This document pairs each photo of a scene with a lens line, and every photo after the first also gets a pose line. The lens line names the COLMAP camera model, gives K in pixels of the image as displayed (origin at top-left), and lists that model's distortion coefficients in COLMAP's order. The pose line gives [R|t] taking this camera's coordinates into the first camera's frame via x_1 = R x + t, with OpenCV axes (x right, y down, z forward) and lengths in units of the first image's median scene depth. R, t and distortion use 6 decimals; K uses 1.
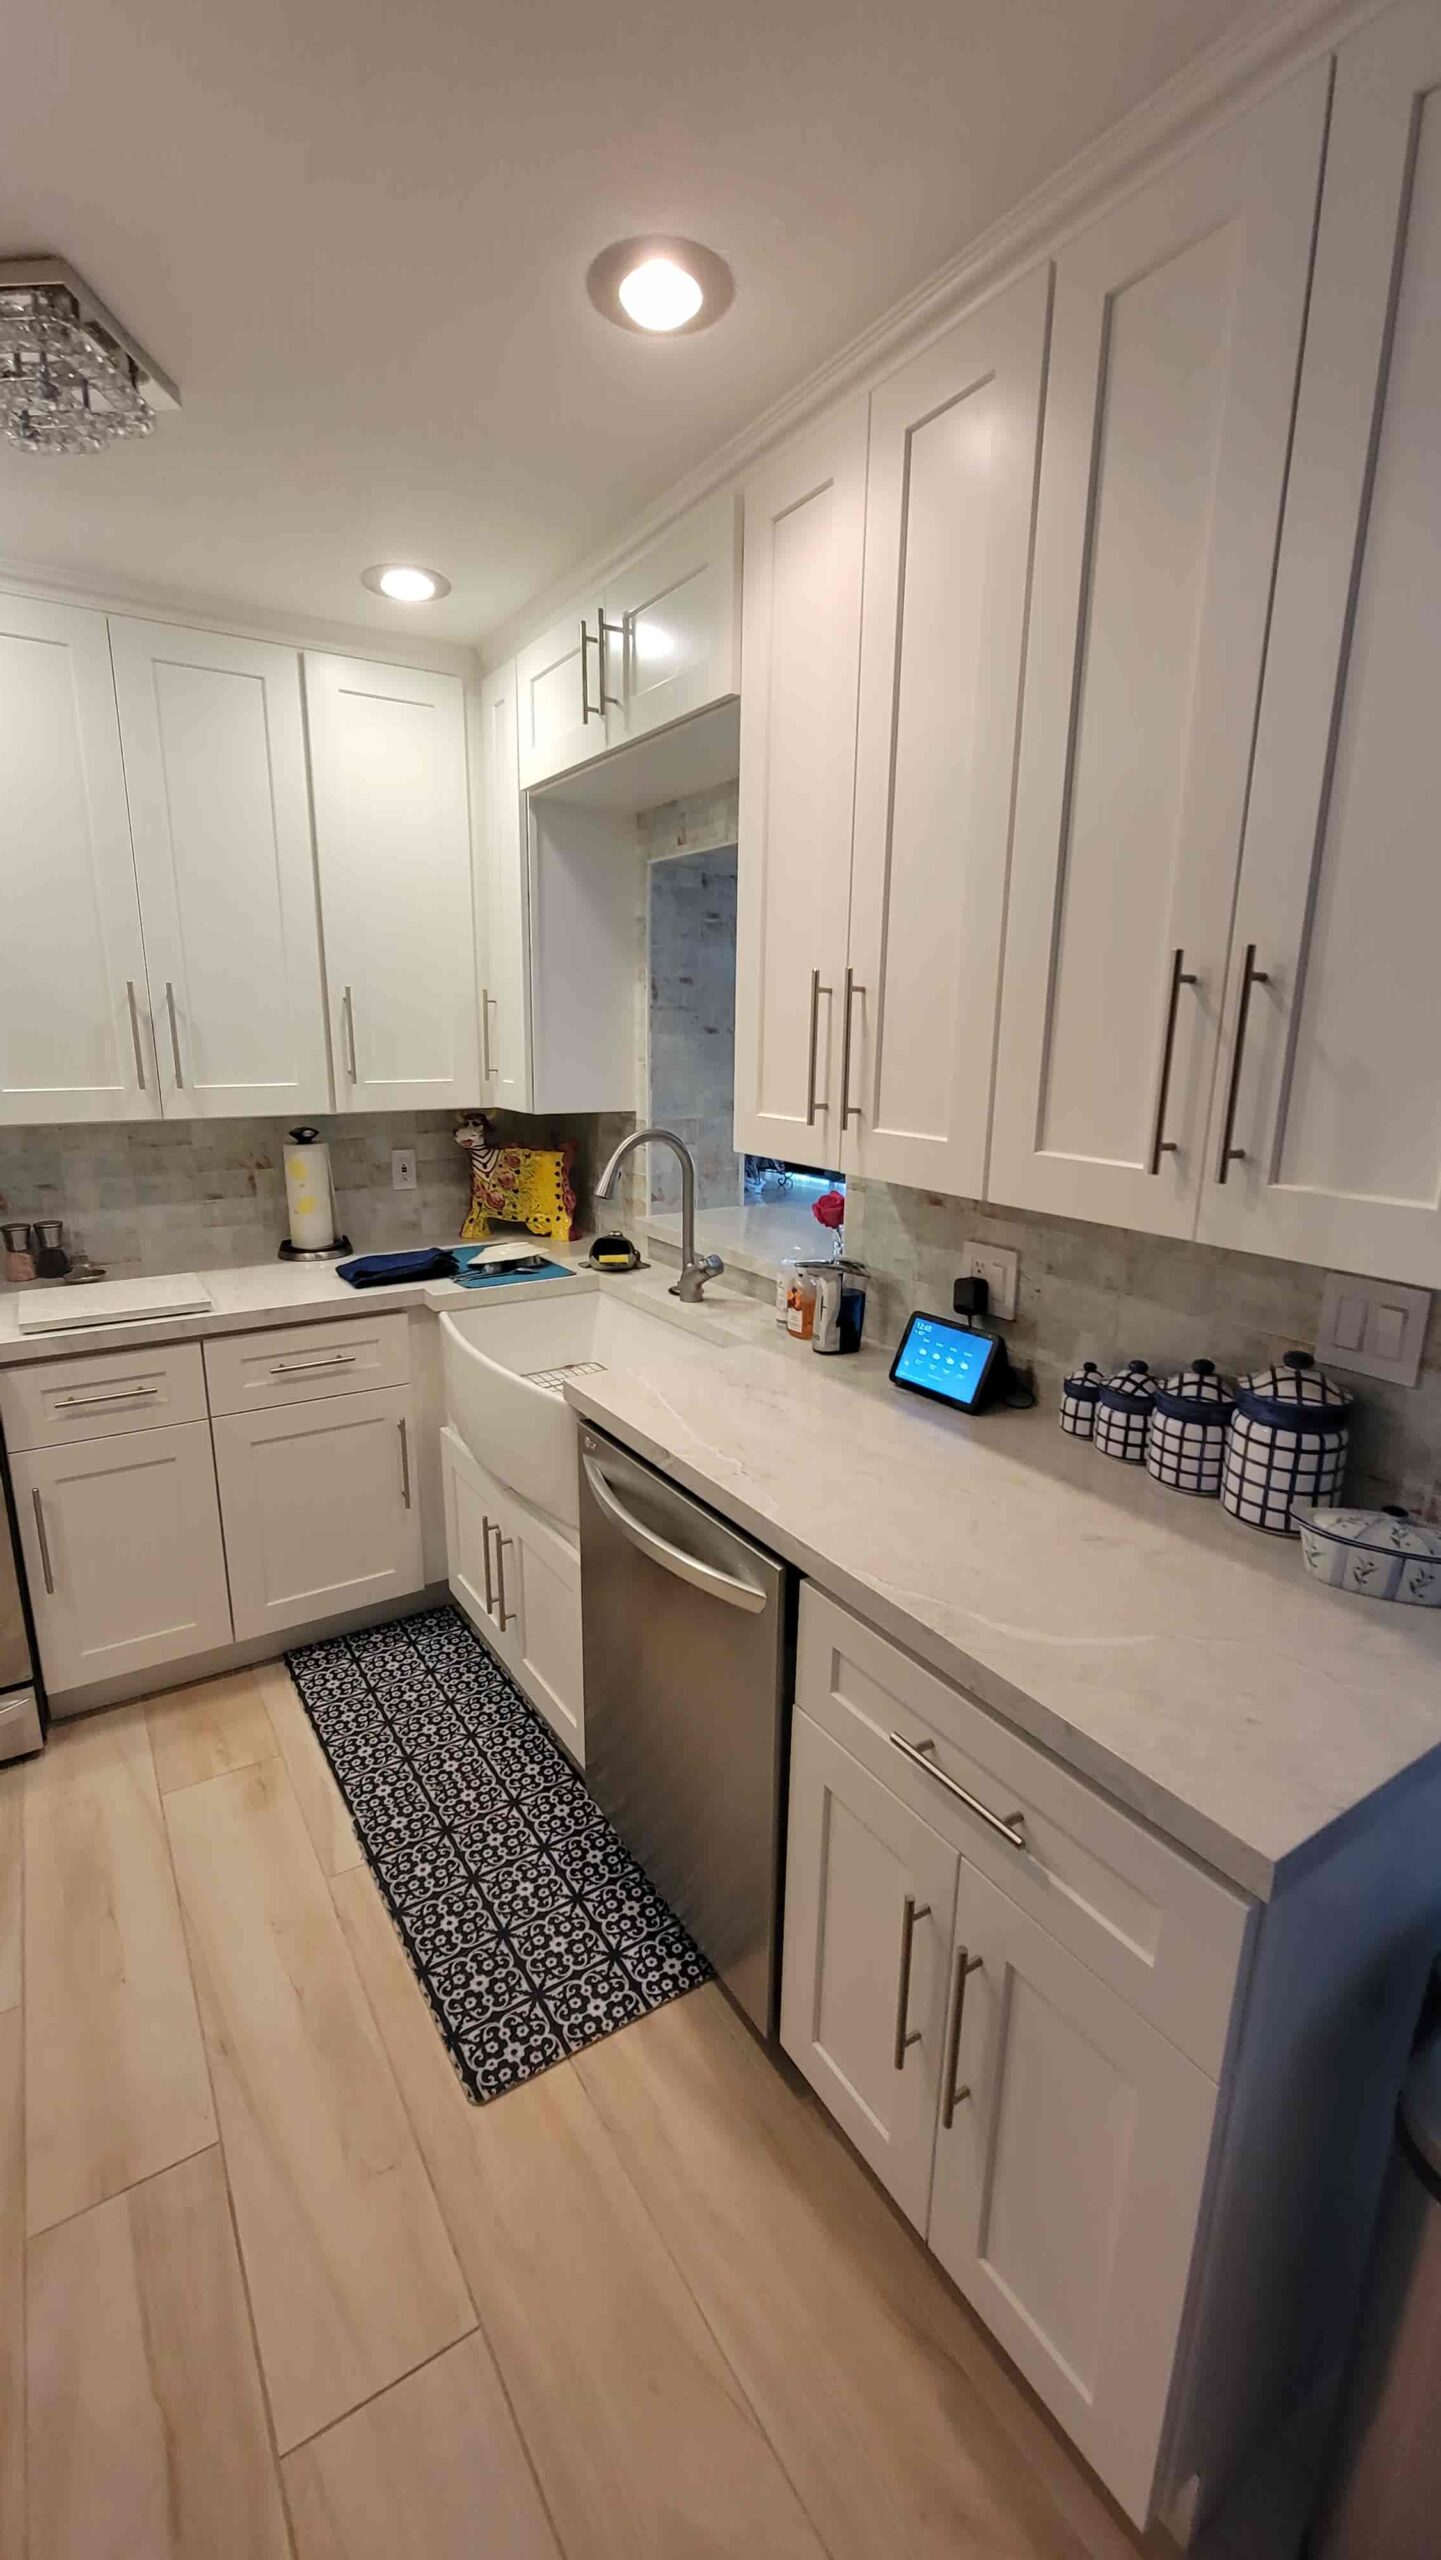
lens RADIAL K [[1085.8, 0, 723.8], [0, 1085.8, 1317.4], [0, 0, 1]] dist [-0.001609, 0.000464]
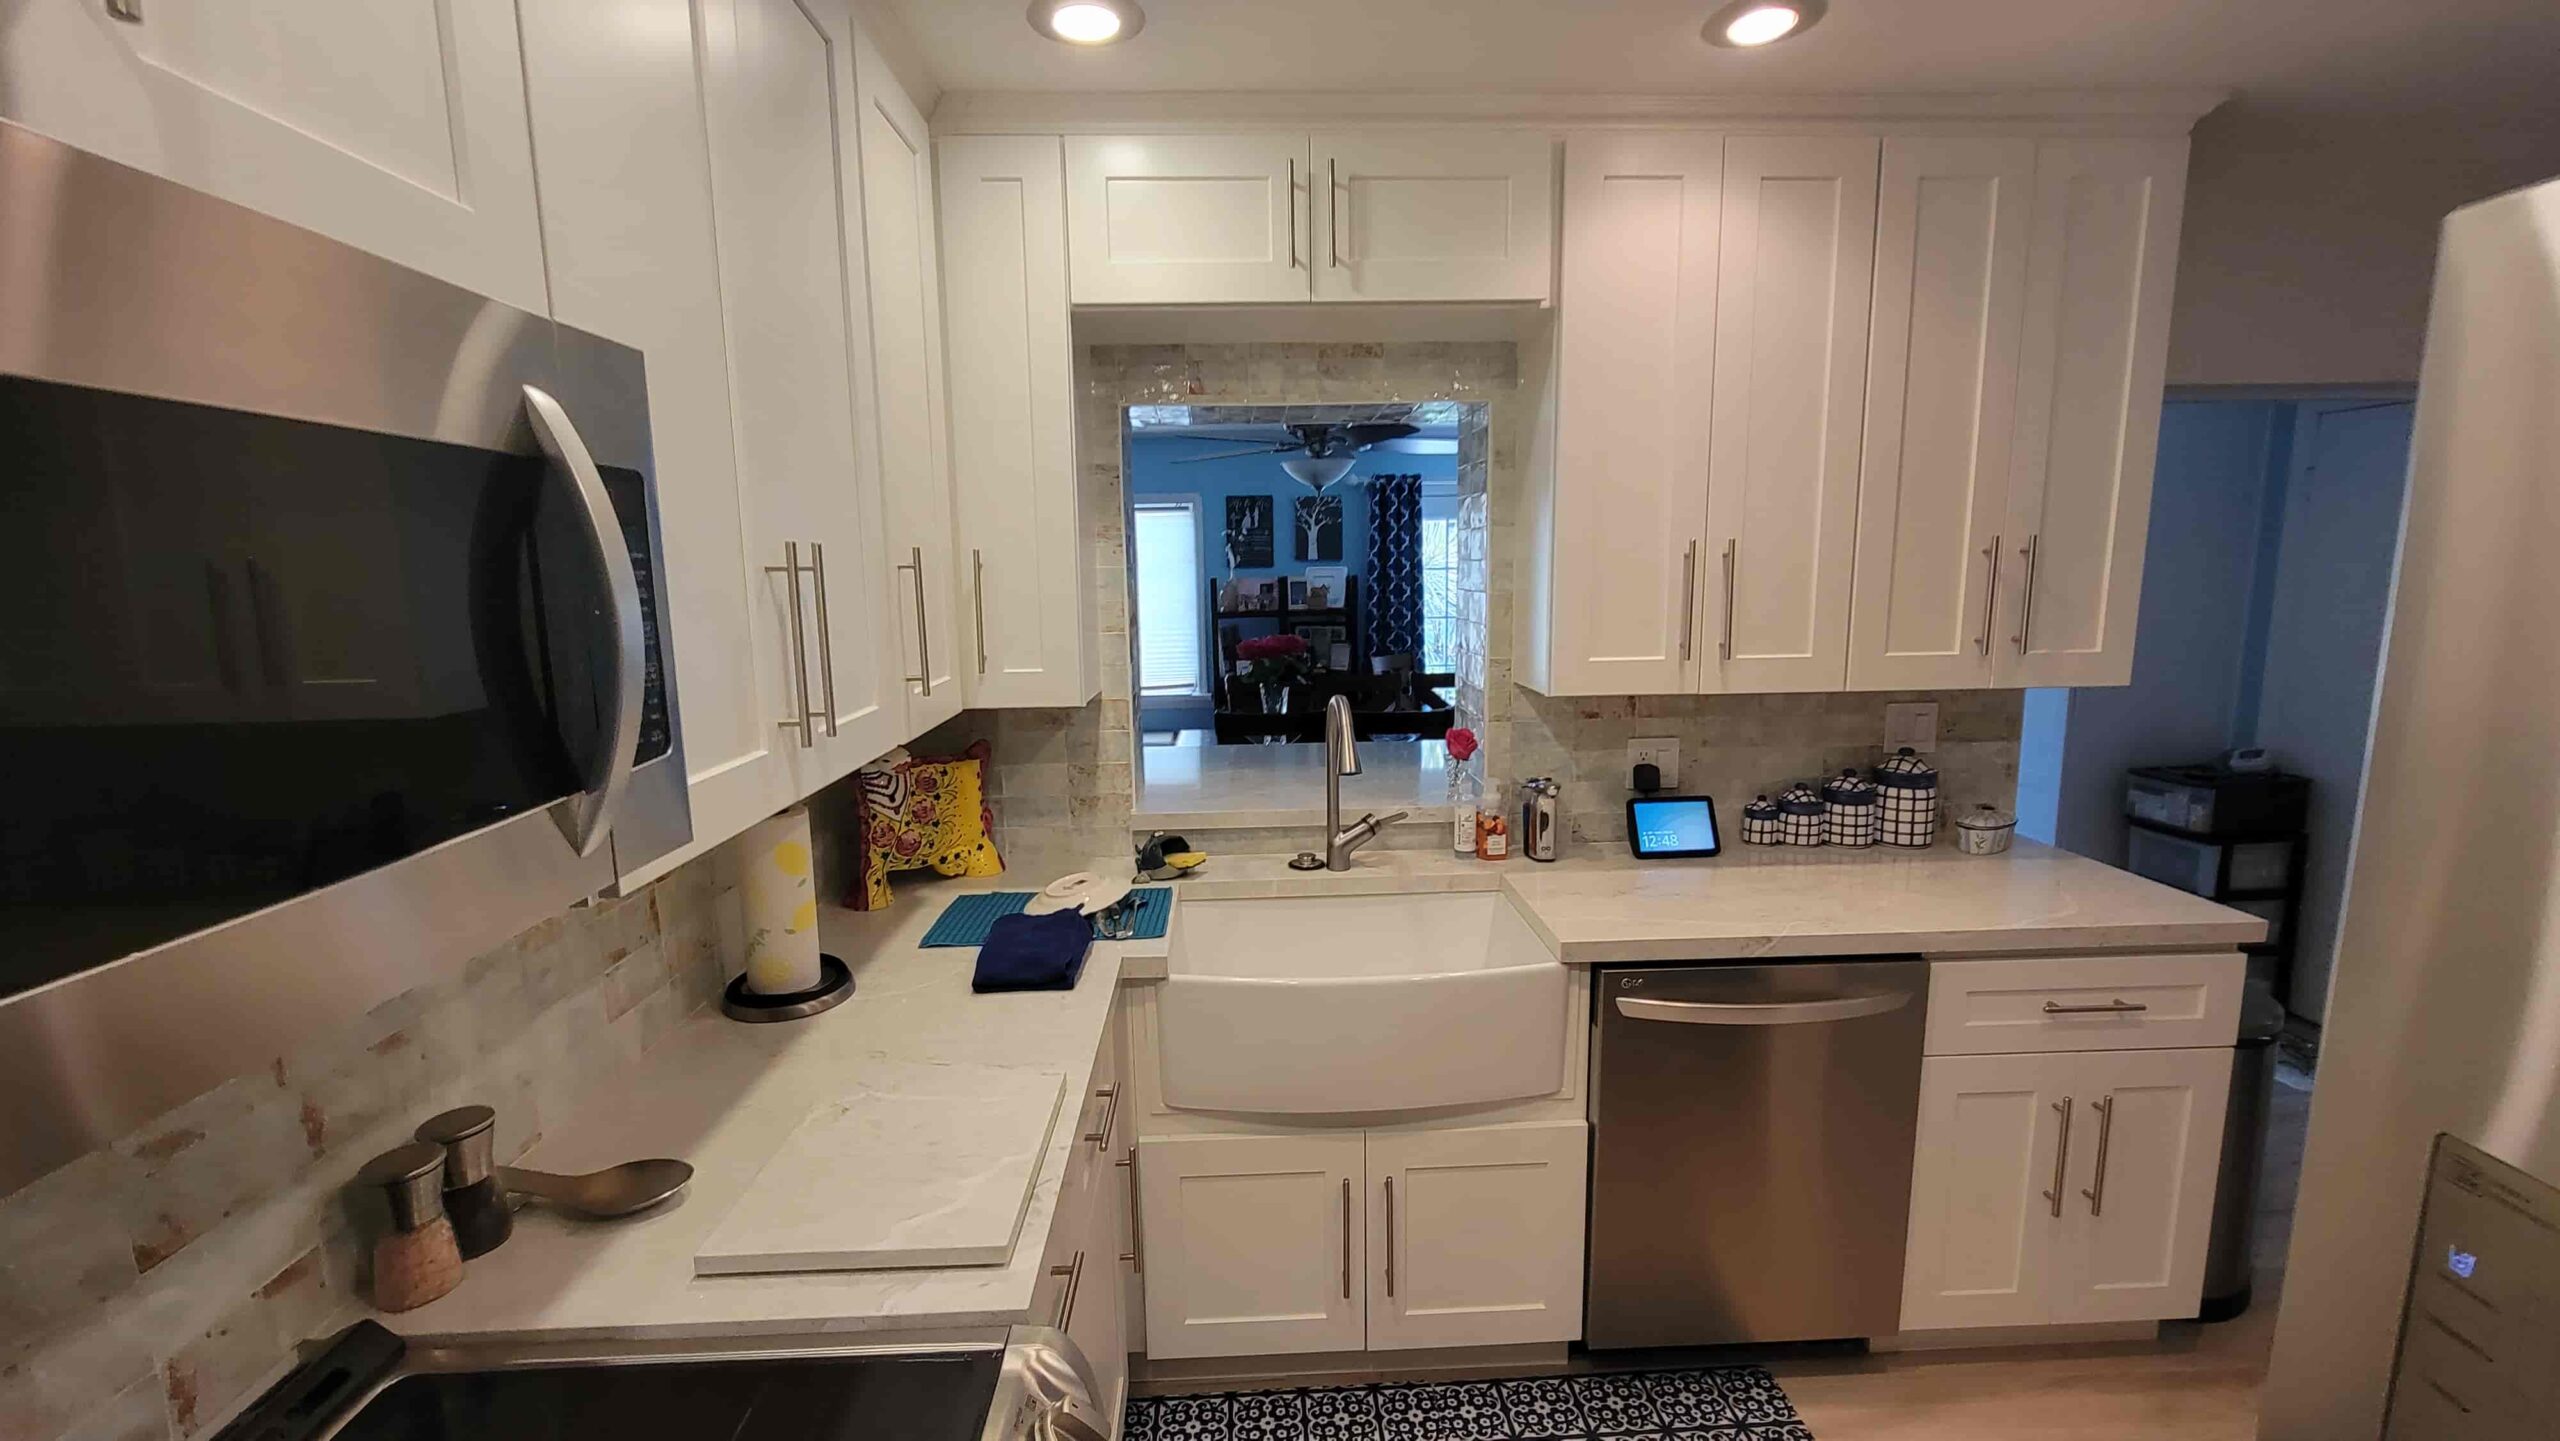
lens RADIAL K [[1085.8, 0, 1264.8], [0, 1085.8, 742.6], [0, 0, 1]] dist [-0.001609, 0.000464]
pose [[0.453497, -0.159451, 0.876879, -1.078995], [0.245712, 0.968105, 0.048964, -0.228180], [-0.856718, 0.193255, 0.478211, 0.712233]]
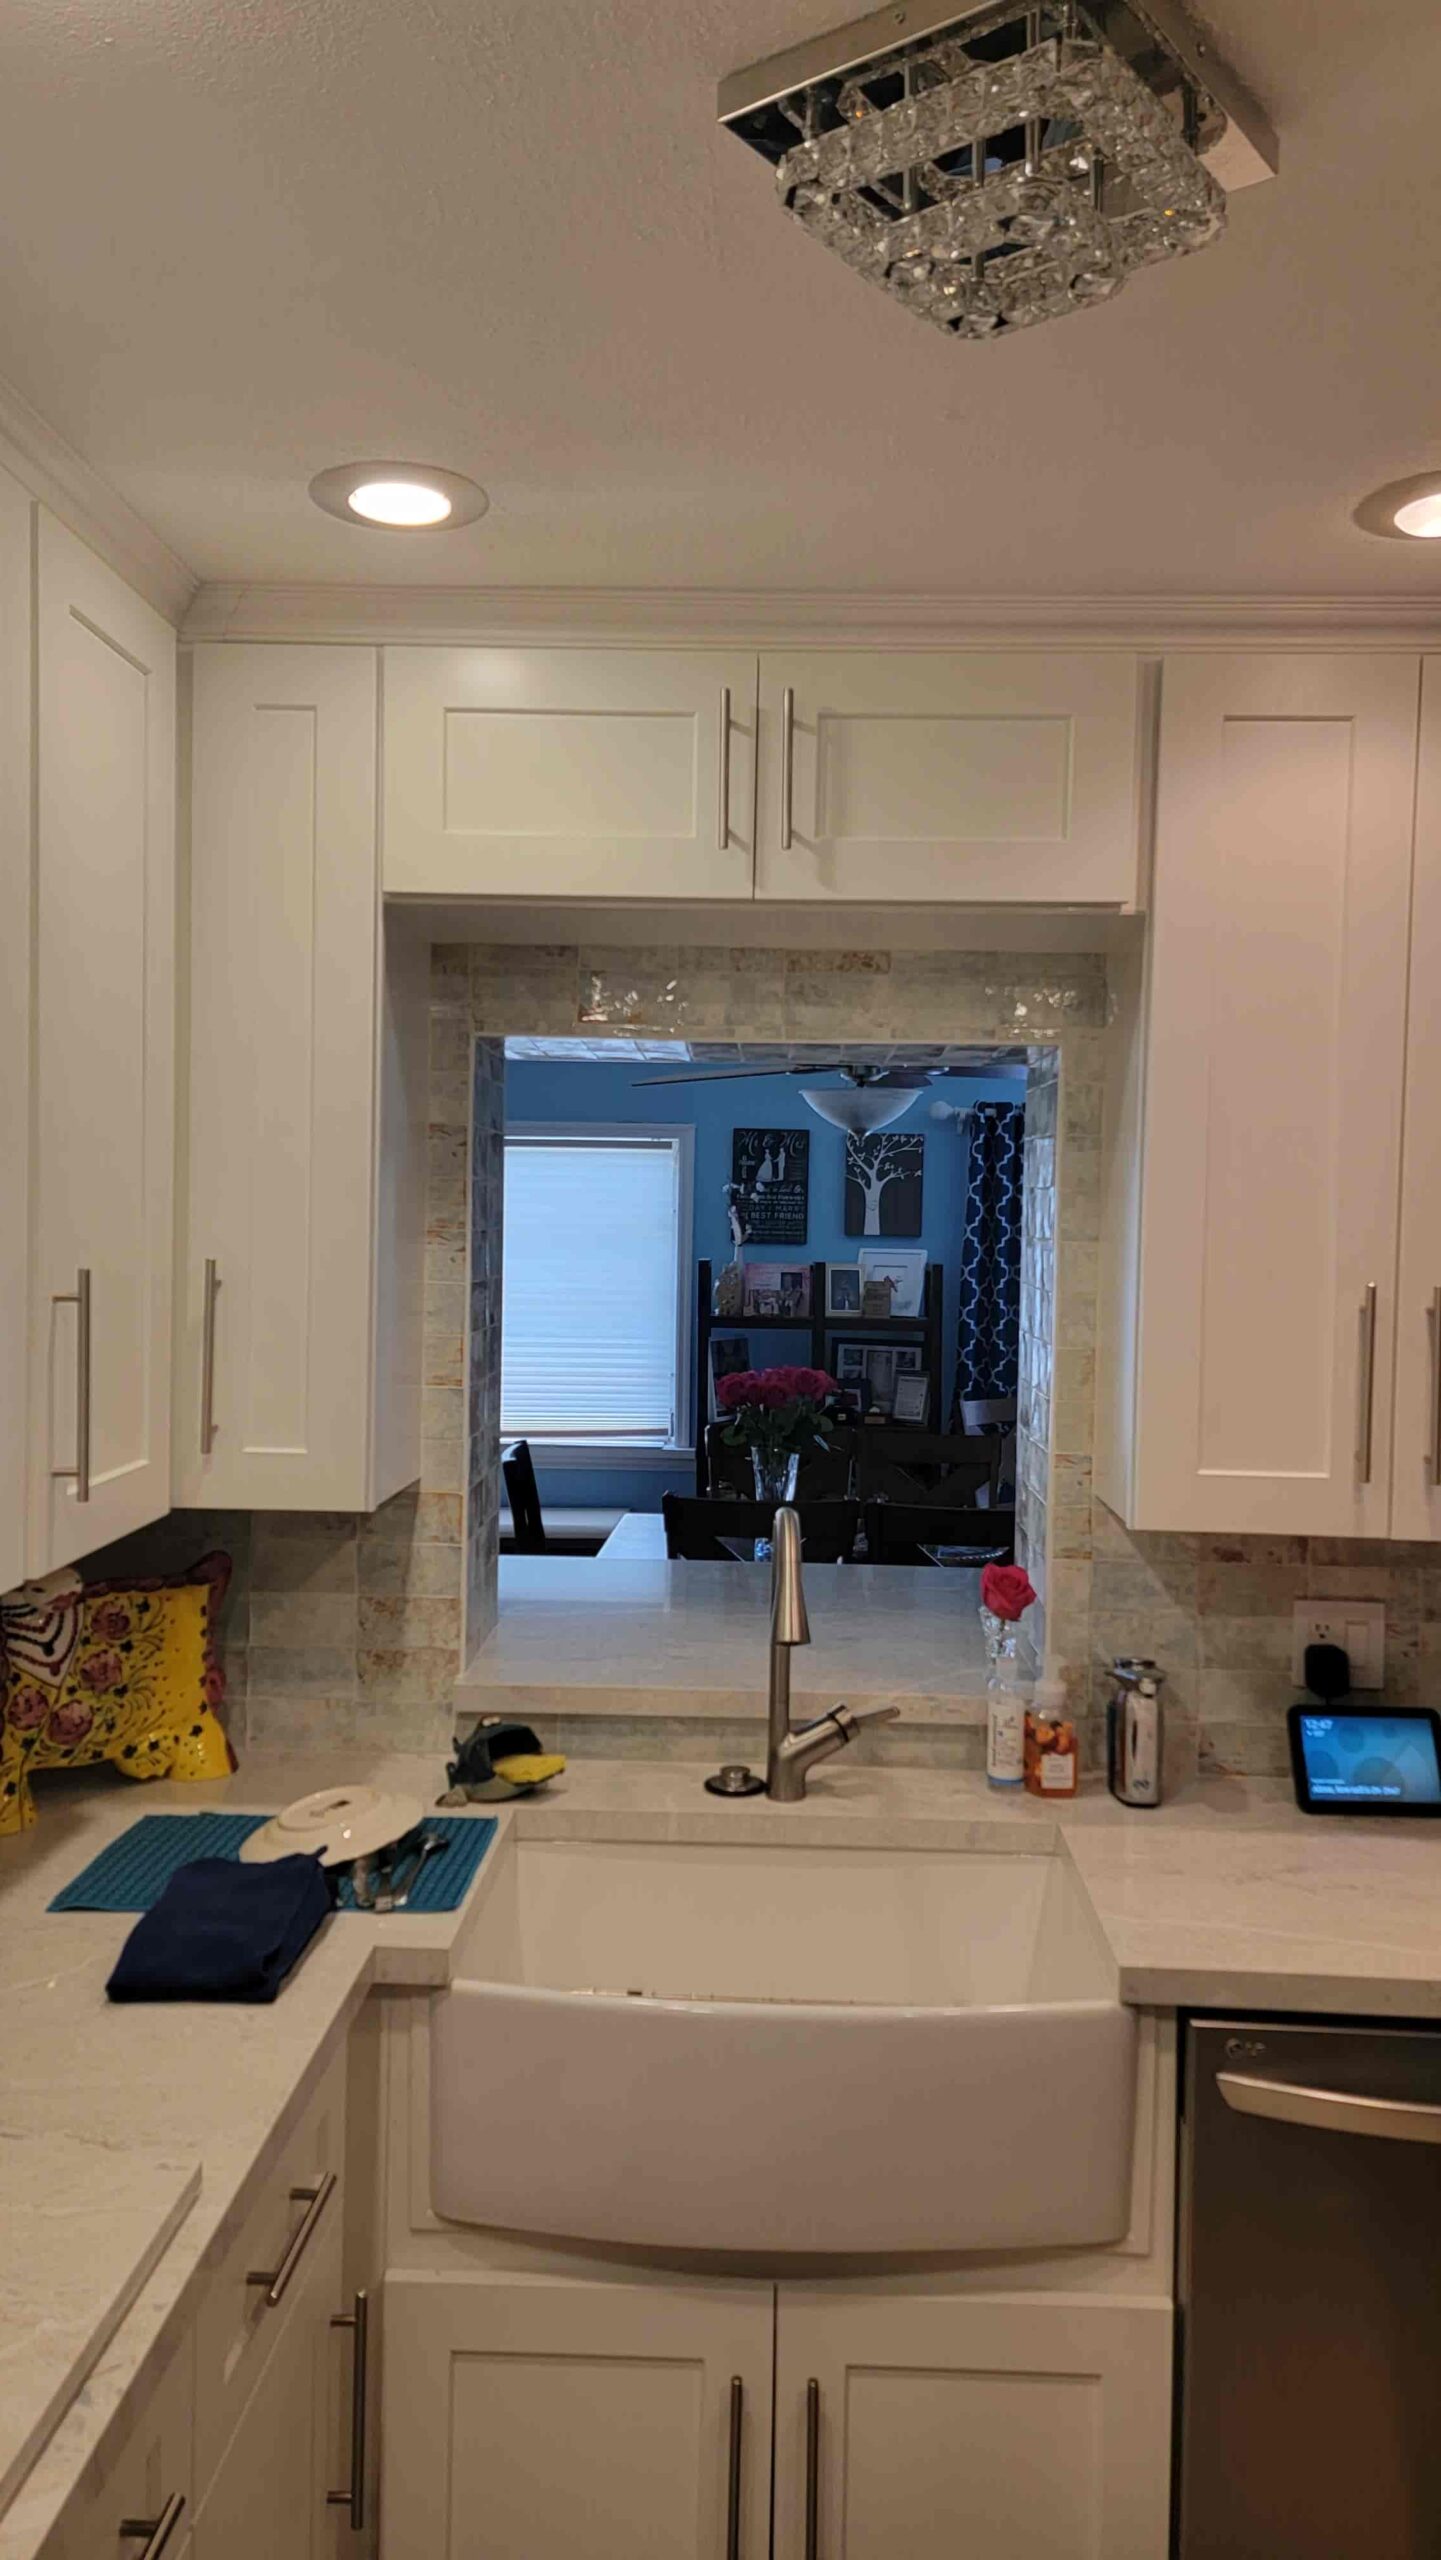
lens RADIAL K [[1826.3, 0, 725.2], [0, 1826.3, 1292.4], [0, 0, 1]] dist [0.099874, -0.015916]
pose [[0.510354, -0.033592, 0.859308, -1.069147], [0.201270, 0.976150, -0.081377, -0.248941], [-0.836080, 0.214484, 0.504943, 0.592765]]
